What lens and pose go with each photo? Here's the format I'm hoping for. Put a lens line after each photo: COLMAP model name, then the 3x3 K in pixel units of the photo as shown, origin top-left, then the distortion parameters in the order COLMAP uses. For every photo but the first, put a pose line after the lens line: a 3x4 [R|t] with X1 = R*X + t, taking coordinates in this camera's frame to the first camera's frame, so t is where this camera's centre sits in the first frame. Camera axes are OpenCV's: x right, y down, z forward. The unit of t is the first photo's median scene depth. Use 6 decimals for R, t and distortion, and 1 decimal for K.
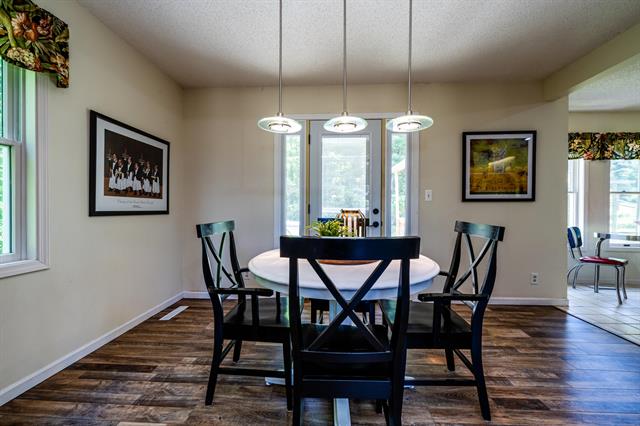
lens RADIAL K [[254.8, 0, 319.9], [0, 254.8, 211.0], [0, 0, 1]] dist [-0.003224, 0.000587]
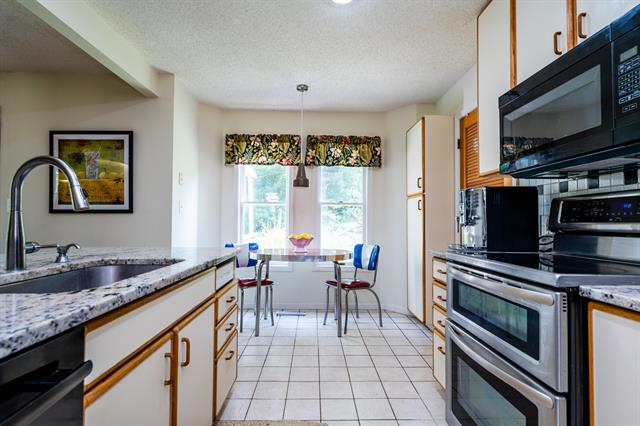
lens RADIAL K [[323.6, 0, 320.9], [0, 323.6, 214.2], [0, 0, 1]] dist [-0.001576, 0.001839]
pose [[0.997740, 0.007450, 0.066783, 1.509385], [-0.005129, 0.999379, -0.034857, 0.000237], [-0.067001, 0.034435, 0.997158, -0.134402]]
